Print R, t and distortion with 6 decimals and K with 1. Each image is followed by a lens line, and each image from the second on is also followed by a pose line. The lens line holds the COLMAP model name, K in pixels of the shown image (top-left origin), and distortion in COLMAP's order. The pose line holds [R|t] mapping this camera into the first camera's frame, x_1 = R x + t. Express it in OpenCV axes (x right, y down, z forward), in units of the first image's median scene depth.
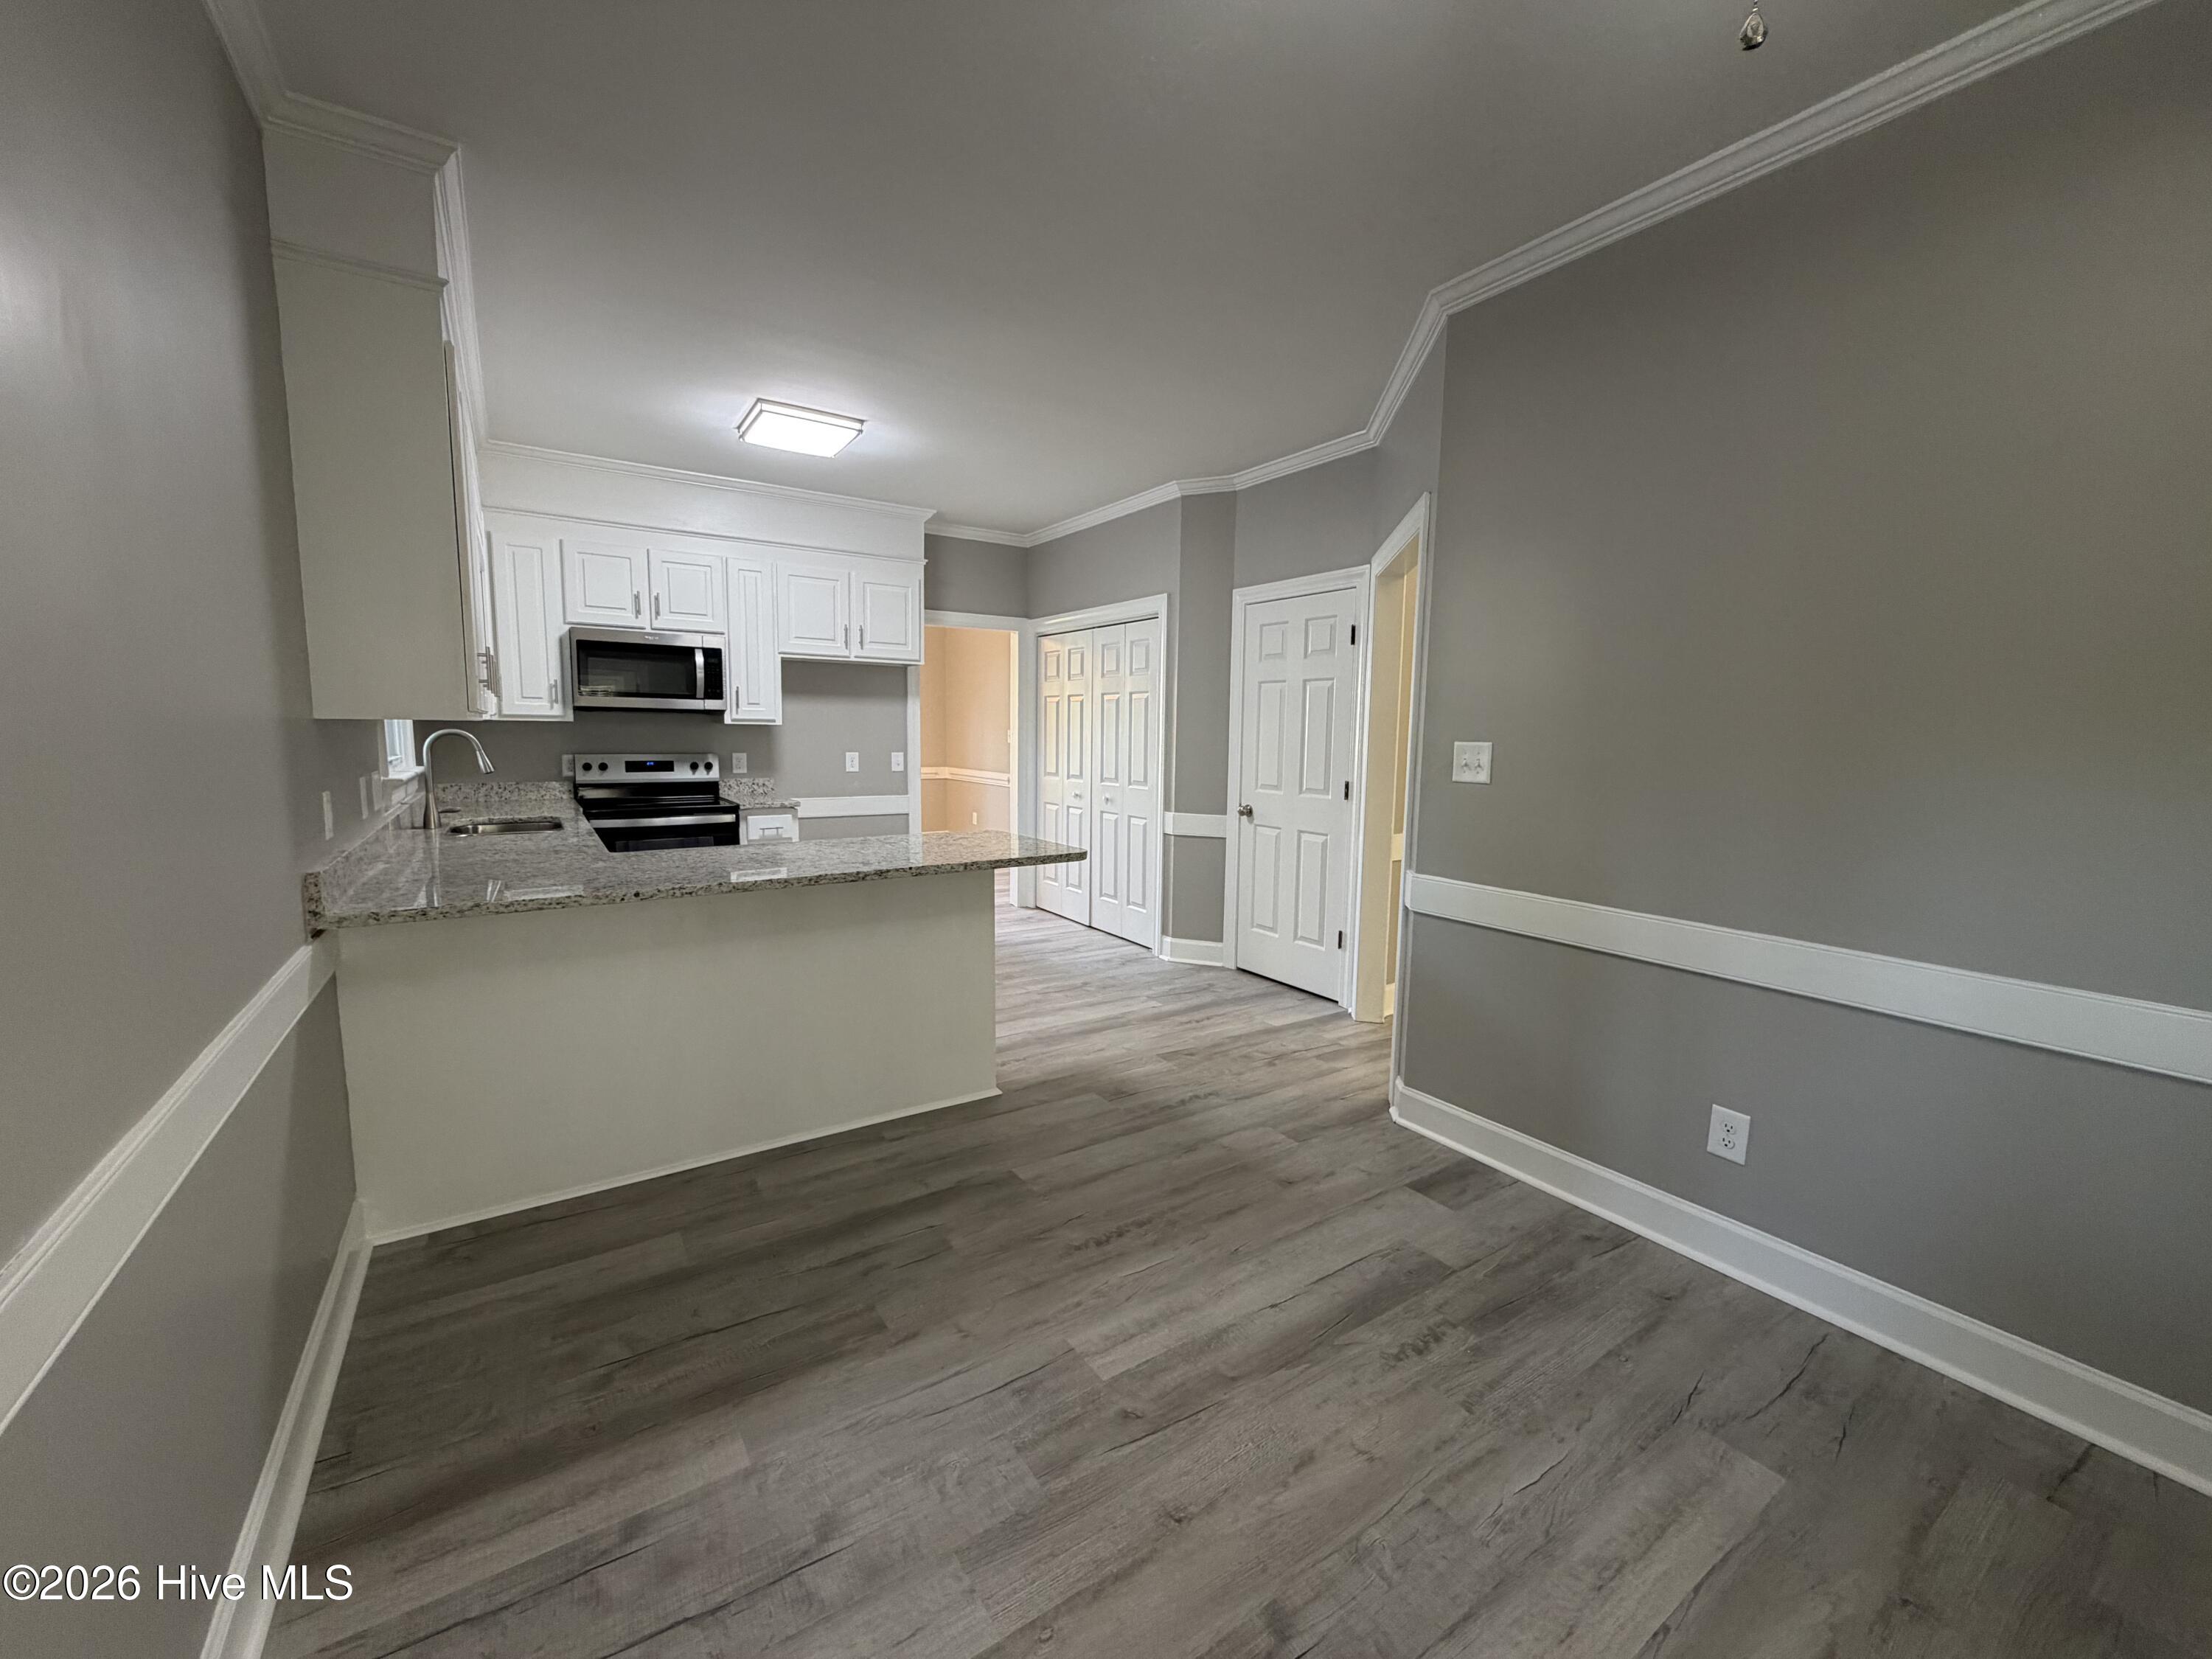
lens RADIAL K [[882.2, 0, 1110.2], [0, 882.2, 824.0], [0, 0, 1]] dist [-0.002583, 0.000128]
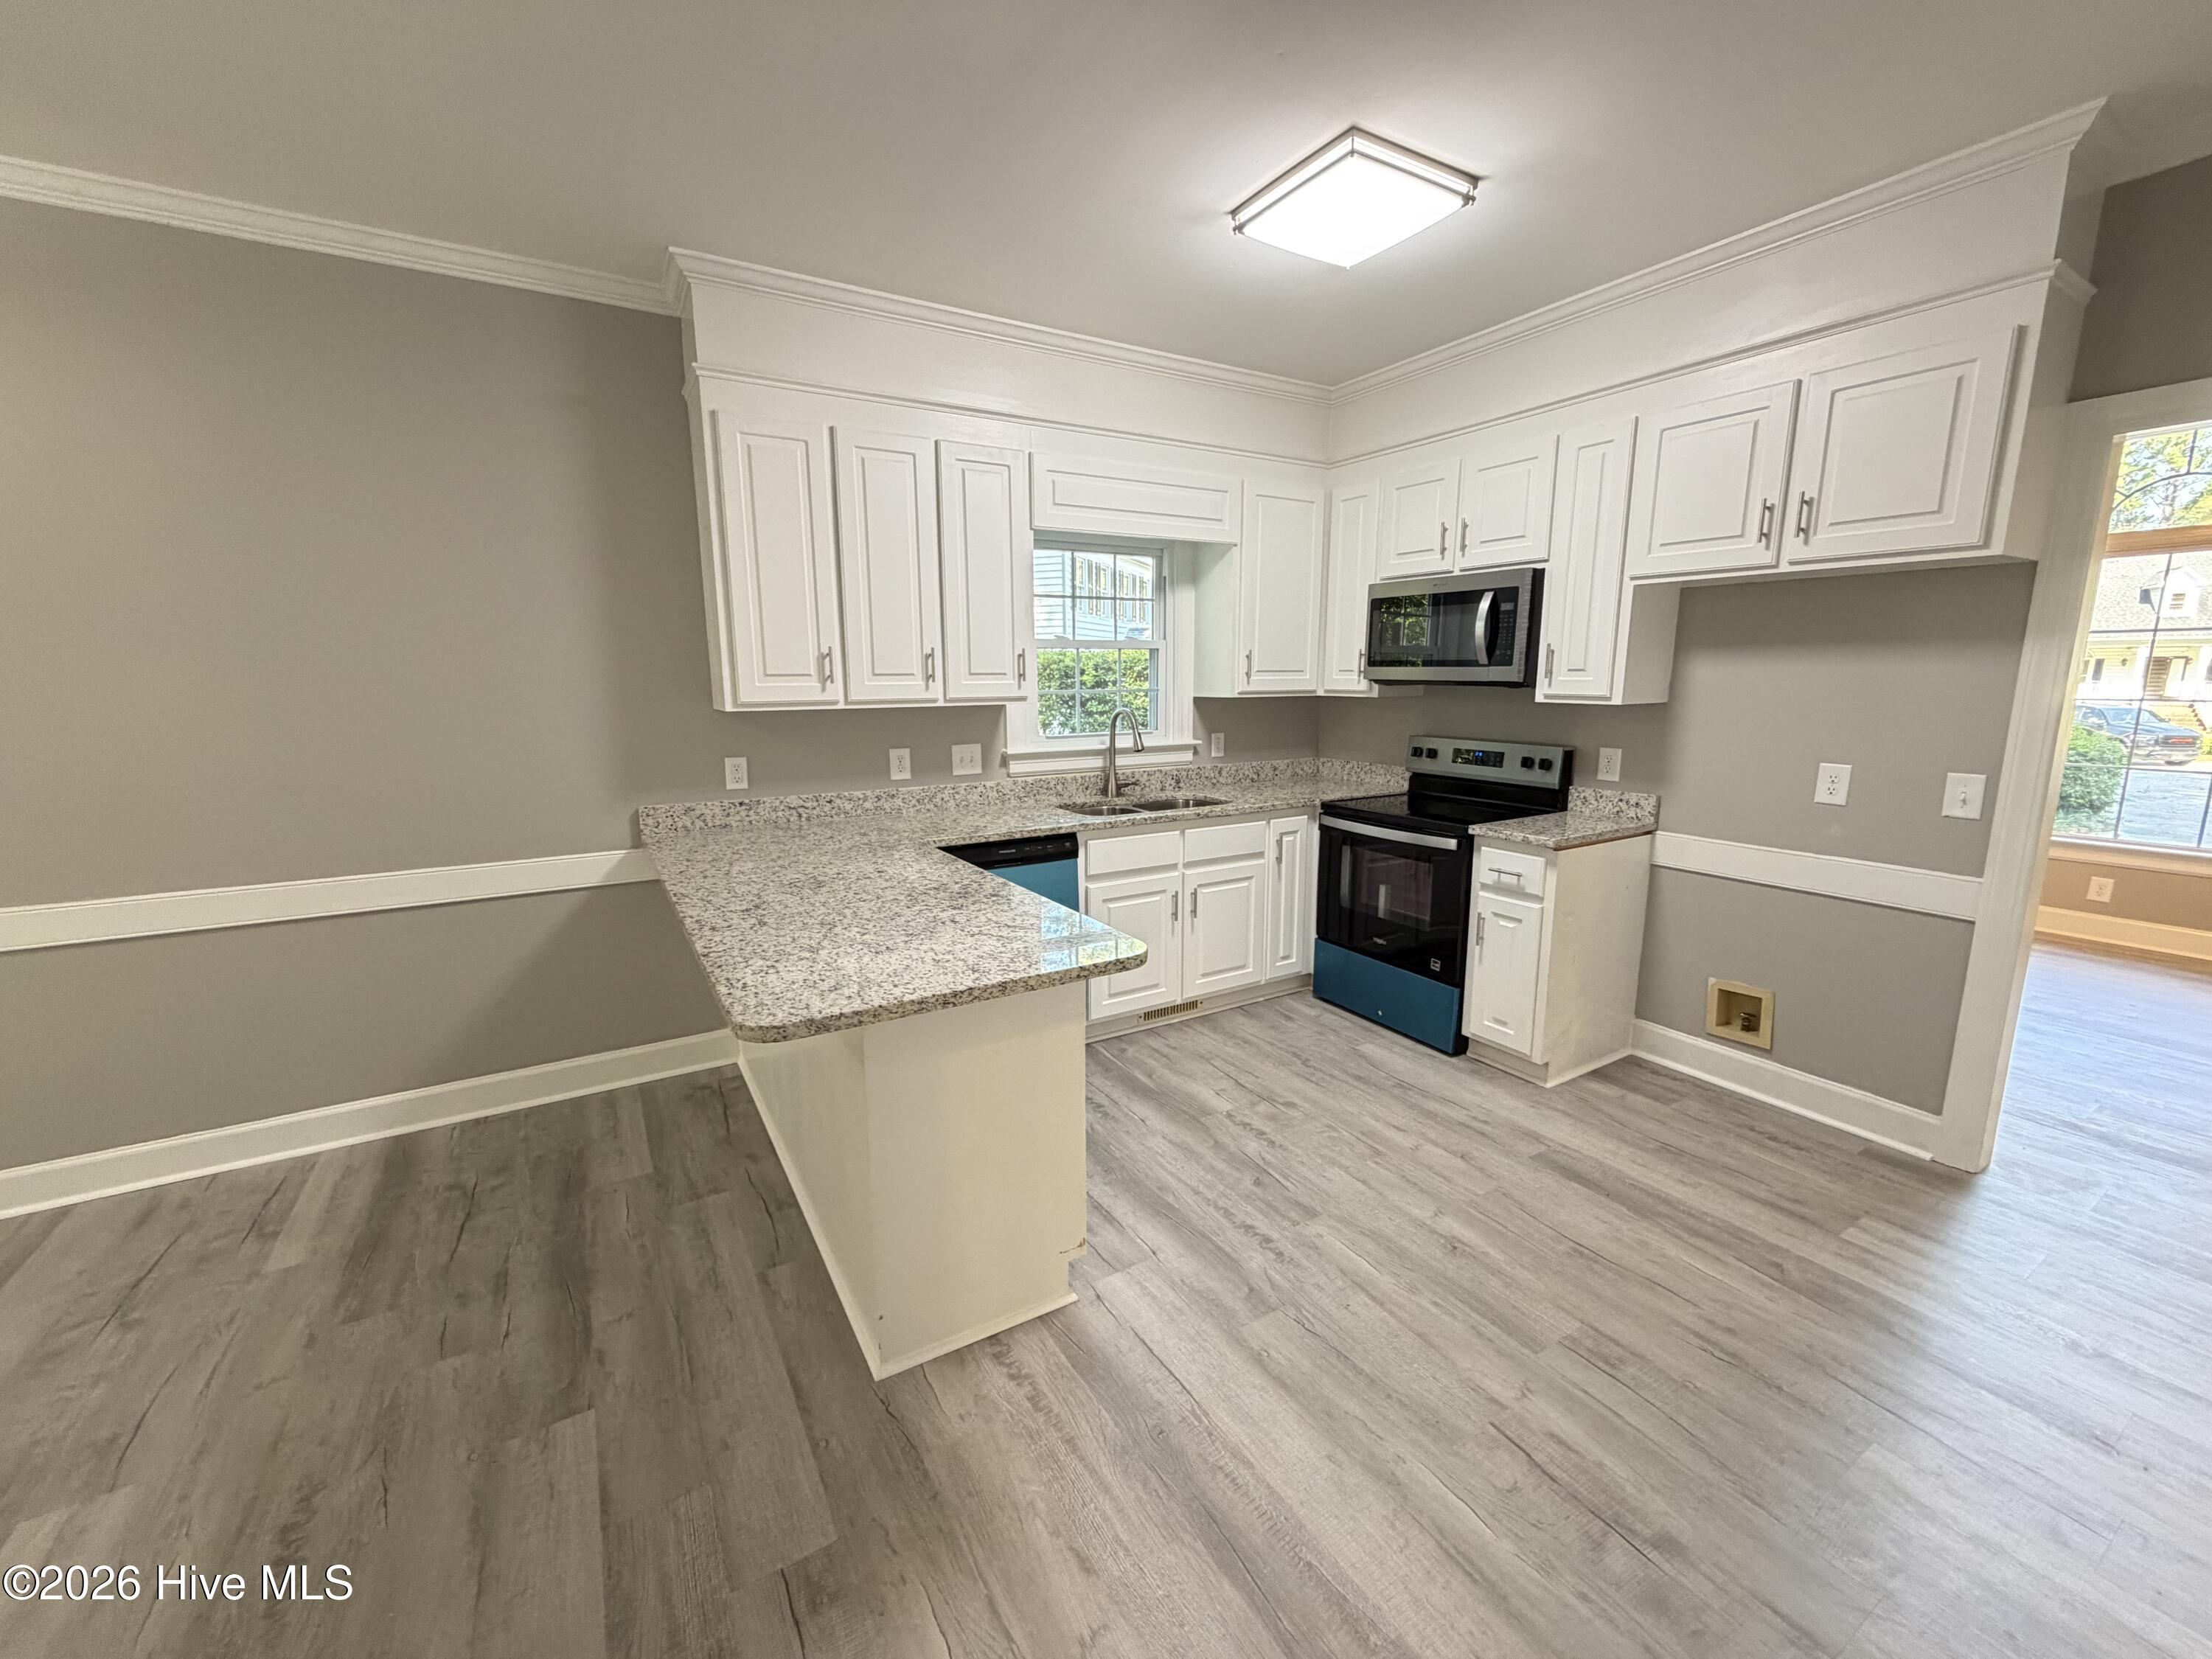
lens RADIAL K [[882.2, 0, 1098.5], [0, 882.2, 826.6], [0, 0, 1]] dist [-0.002583, 0.000128]
pose [[-0.056753, 0.160193, -0.985453, 0.279050], [-0.102939, 0.980844, 0.165372, -0.115567], [0.993067, 0.110827, -0.039176, 0.844062]]
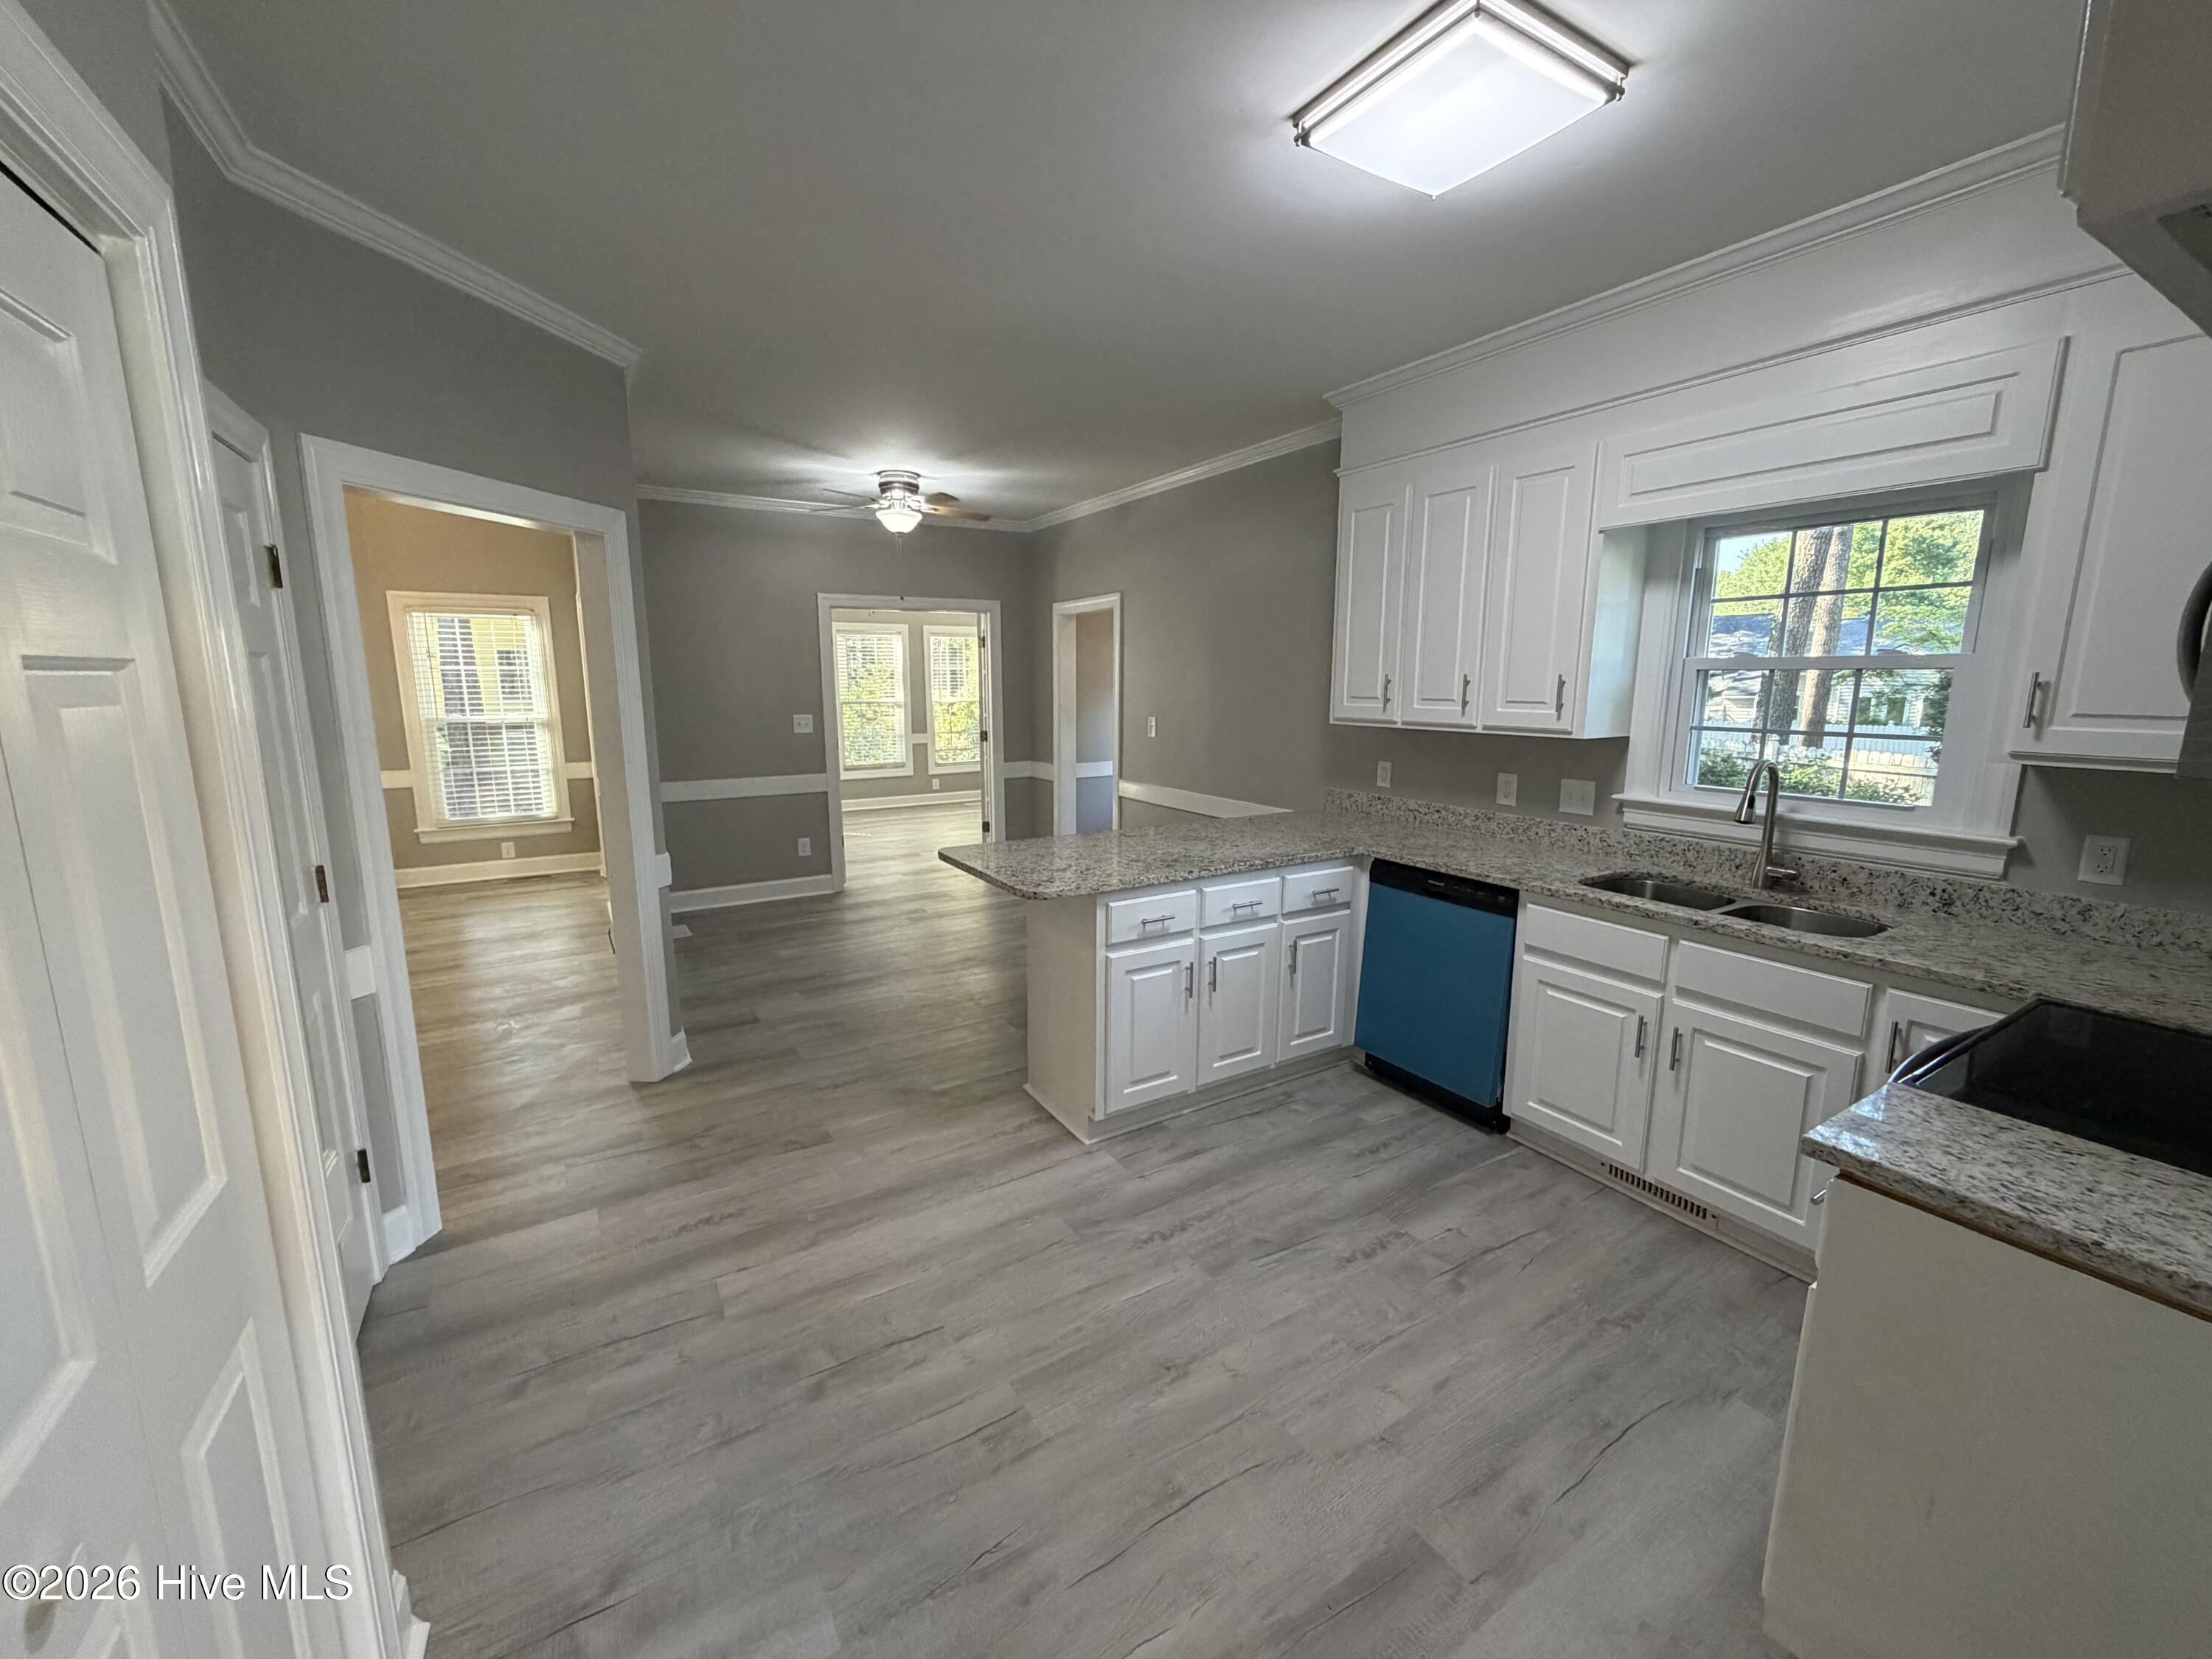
lens RADIAL K [[882.2, 0, 1097.4], [0, 882.2, 825.7], [0, 0, 1]] dist [-0.002583, 0.000128]
pose [[-0.998726, -0.019819, 0.046412, -0.188606], [-0.006353, 0.961719, 0.273964, -0.205914], [-0.050065, 0.273320, -0.960620, 1.431274]]
